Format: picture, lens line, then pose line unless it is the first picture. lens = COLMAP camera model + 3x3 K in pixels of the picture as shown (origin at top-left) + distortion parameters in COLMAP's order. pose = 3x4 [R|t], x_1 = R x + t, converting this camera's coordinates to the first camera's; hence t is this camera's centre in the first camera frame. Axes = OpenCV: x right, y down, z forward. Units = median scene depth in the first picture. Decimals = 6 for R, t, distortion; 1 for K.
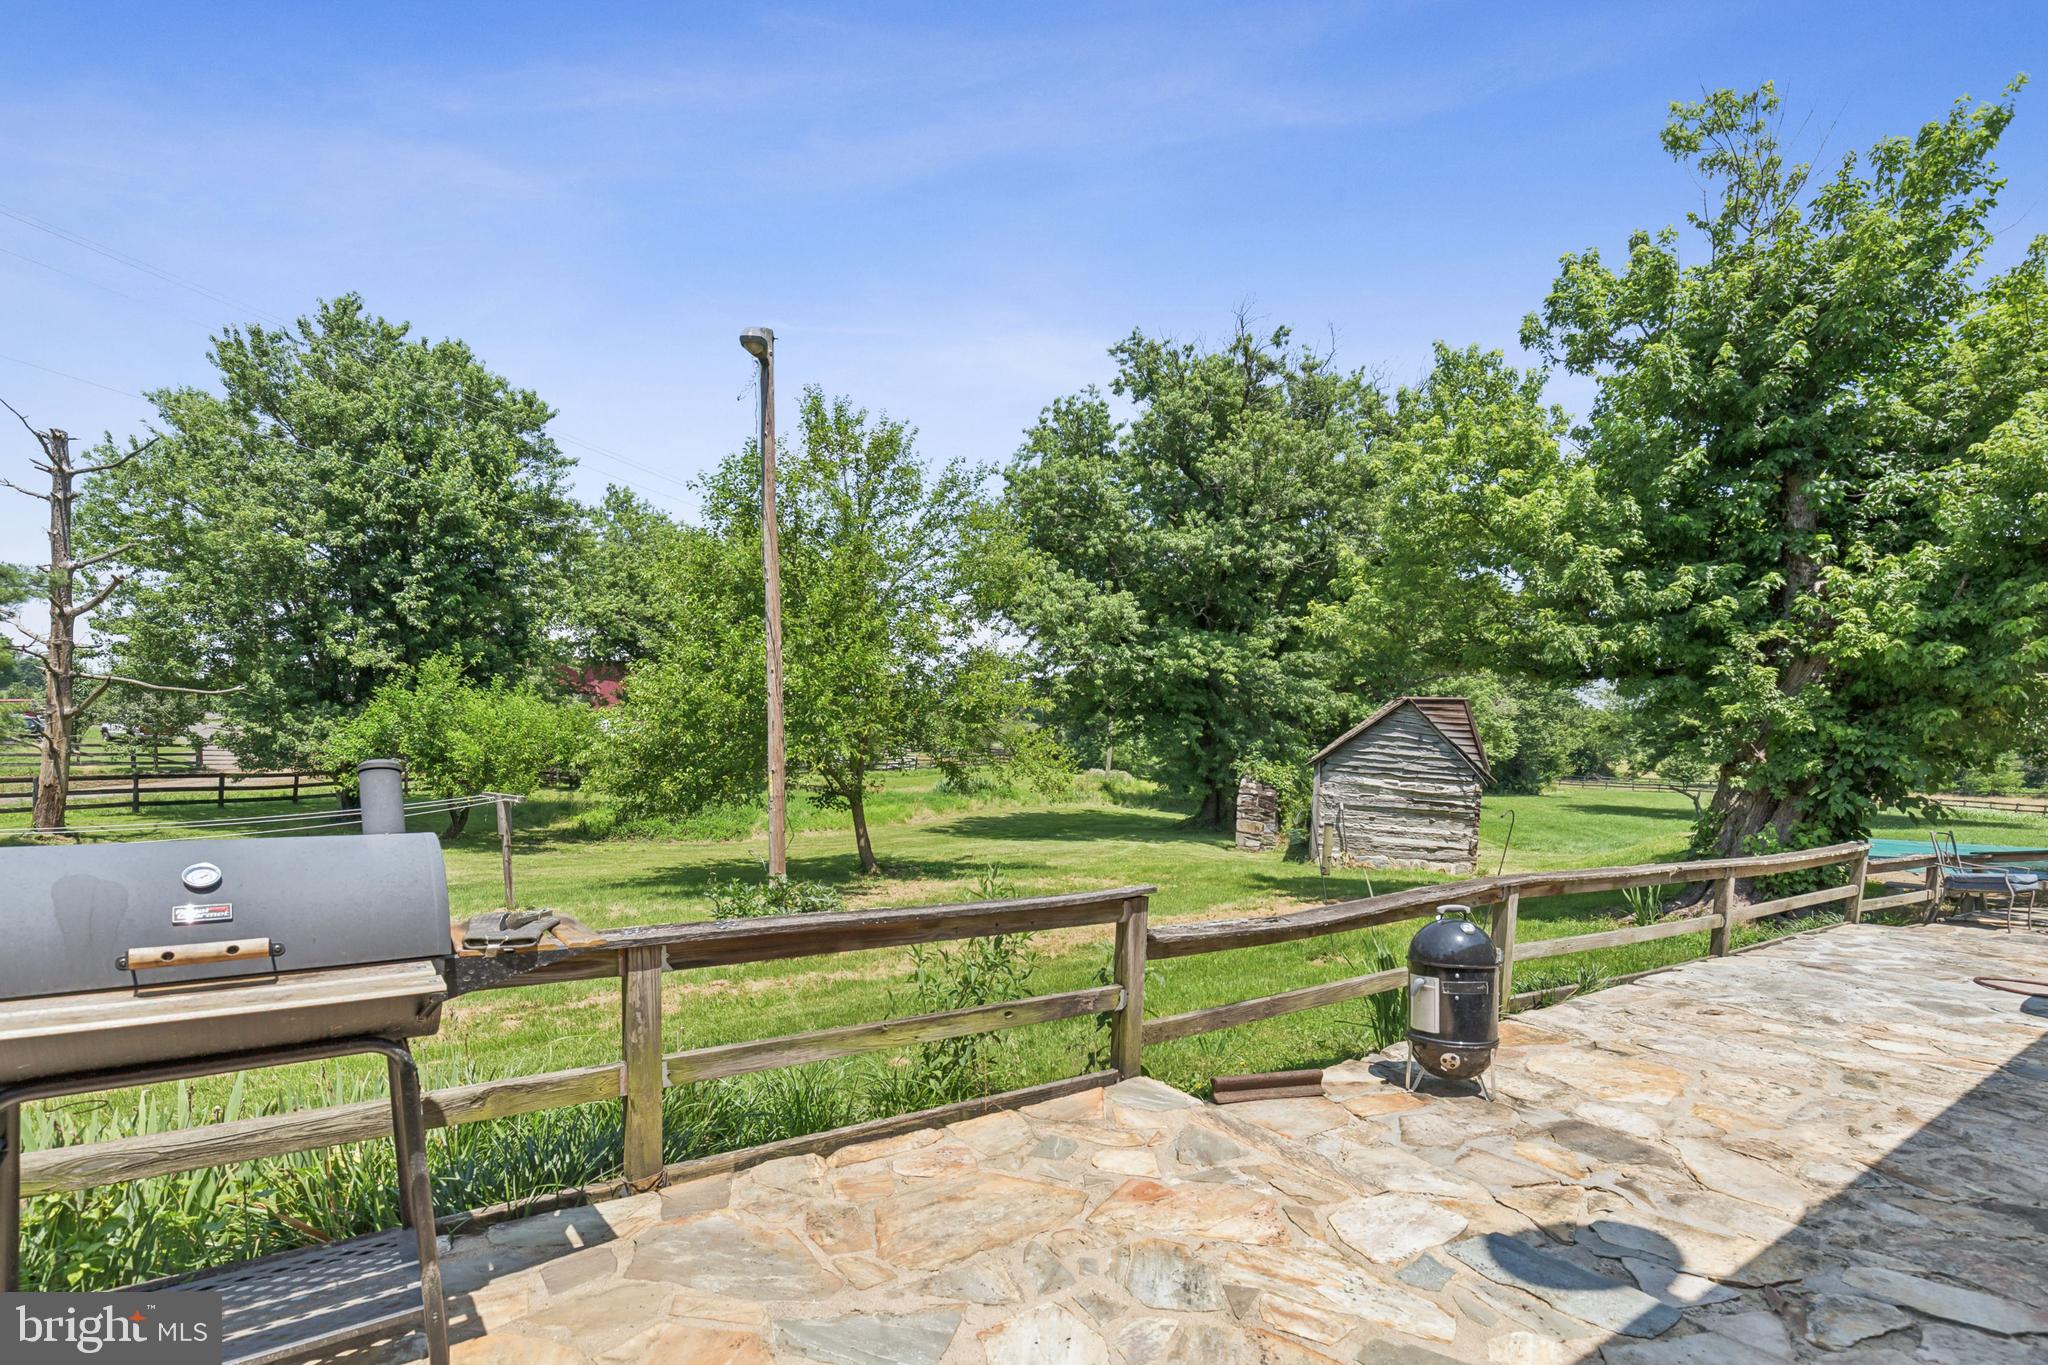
lens RADIAL K [[967.1, 0, 1025.0], [0, 967.1, 765.1], [0, 0, 1]] dist [0.001677, 0.000090]
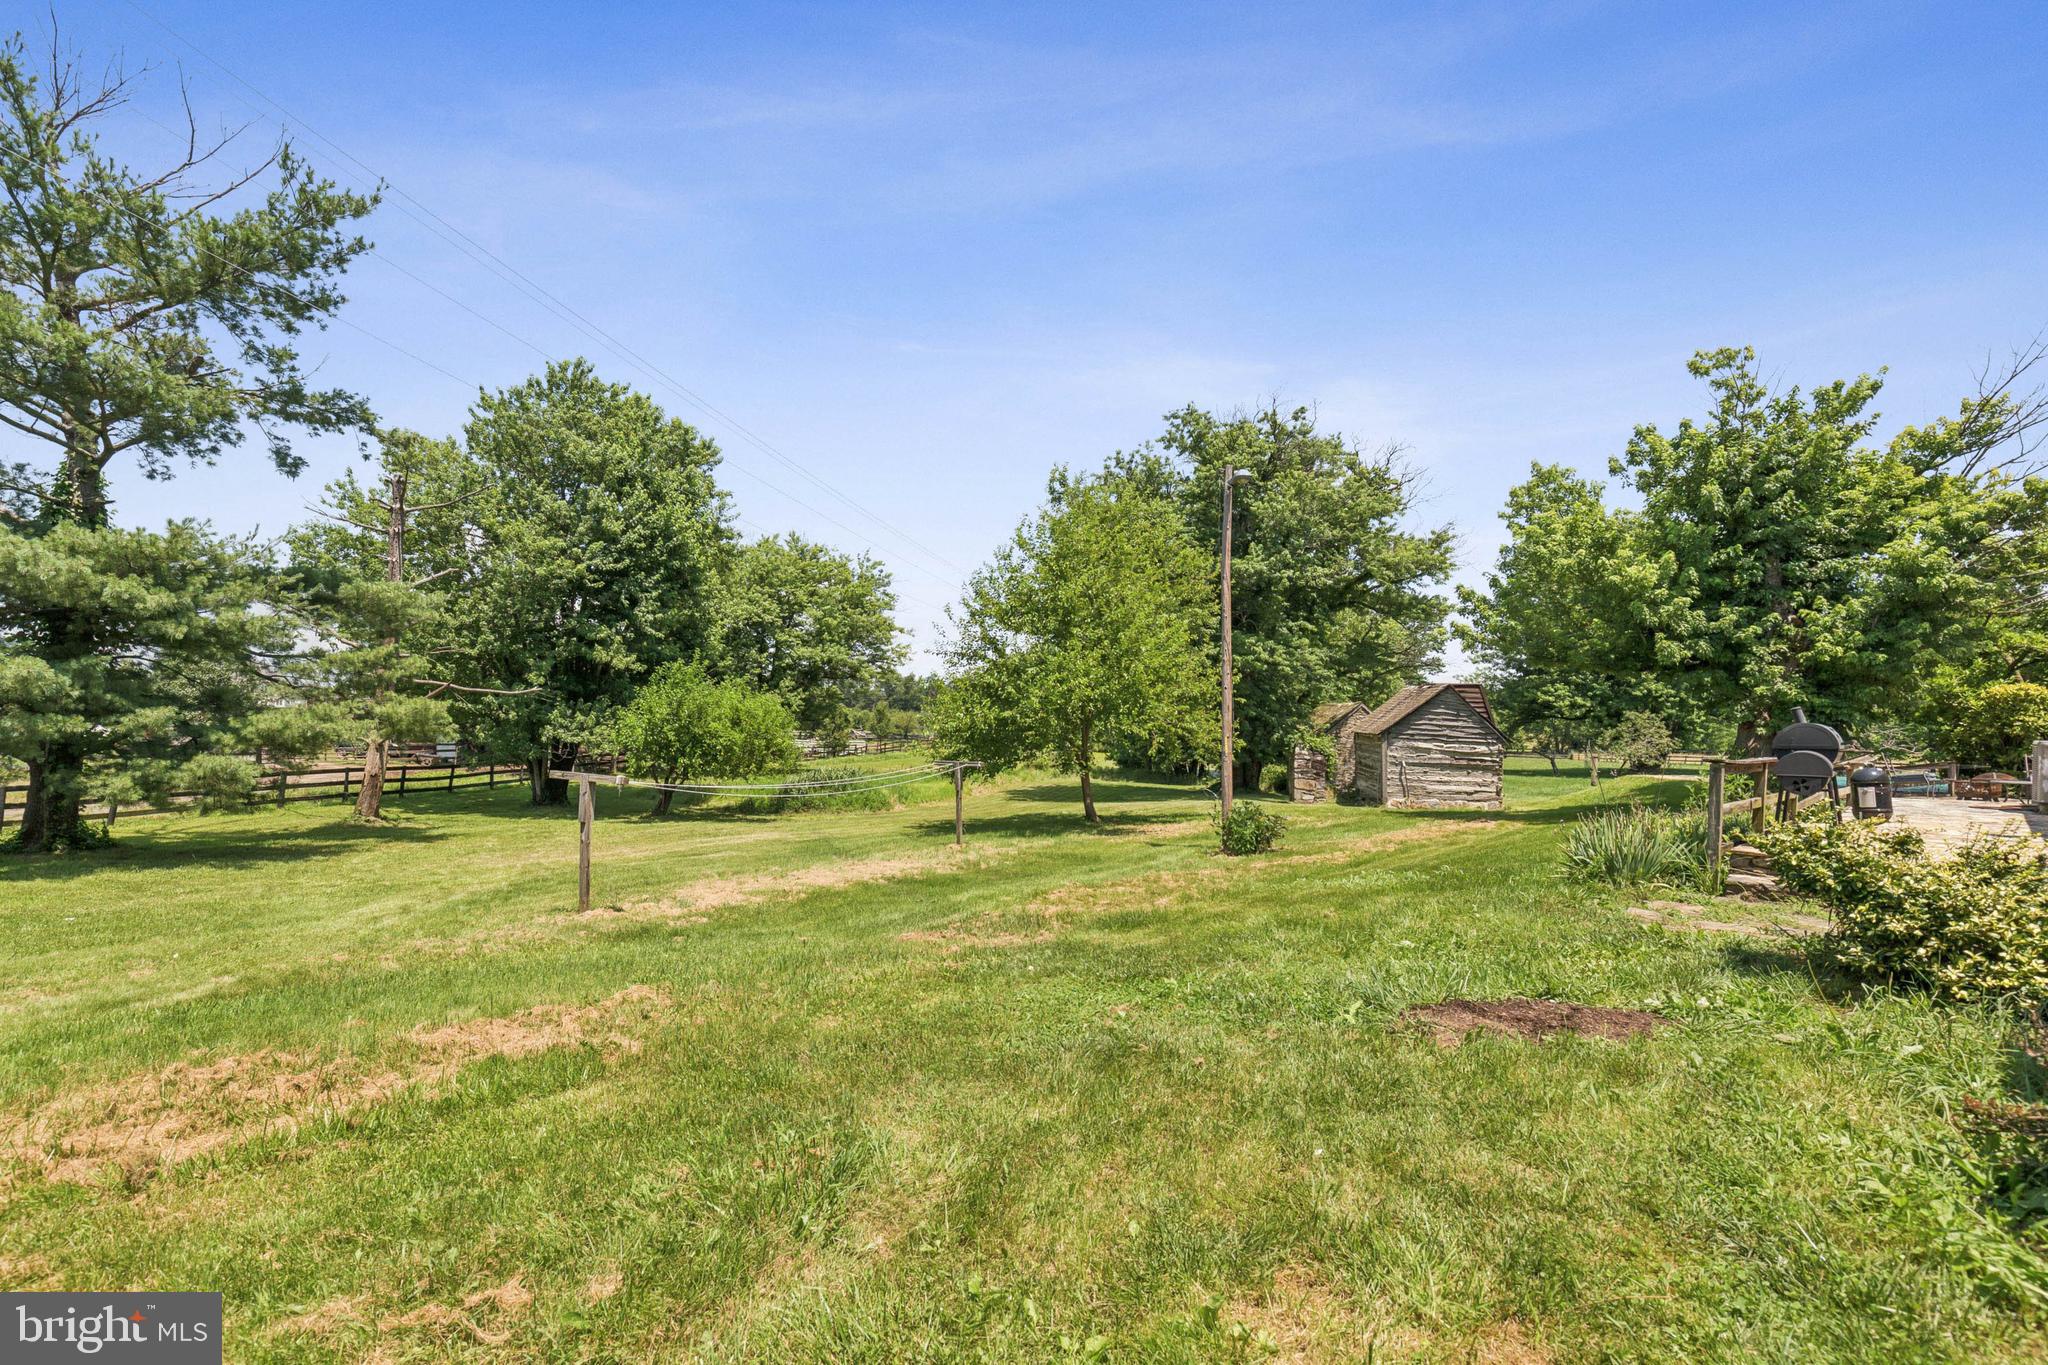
lens RADIAL K [[929.0, 0, 1024.0], [0, 929.0, 682.5], [0, 0, 1]] dist [0.000393, 0.000107]
pose [[0.987474, -0.013036, 0.157241, -0.423051], [0.024571, 0.997128, -0.071643, 0.009240], [-0.155855, 0.074609, 0.984958, -0.226625]]
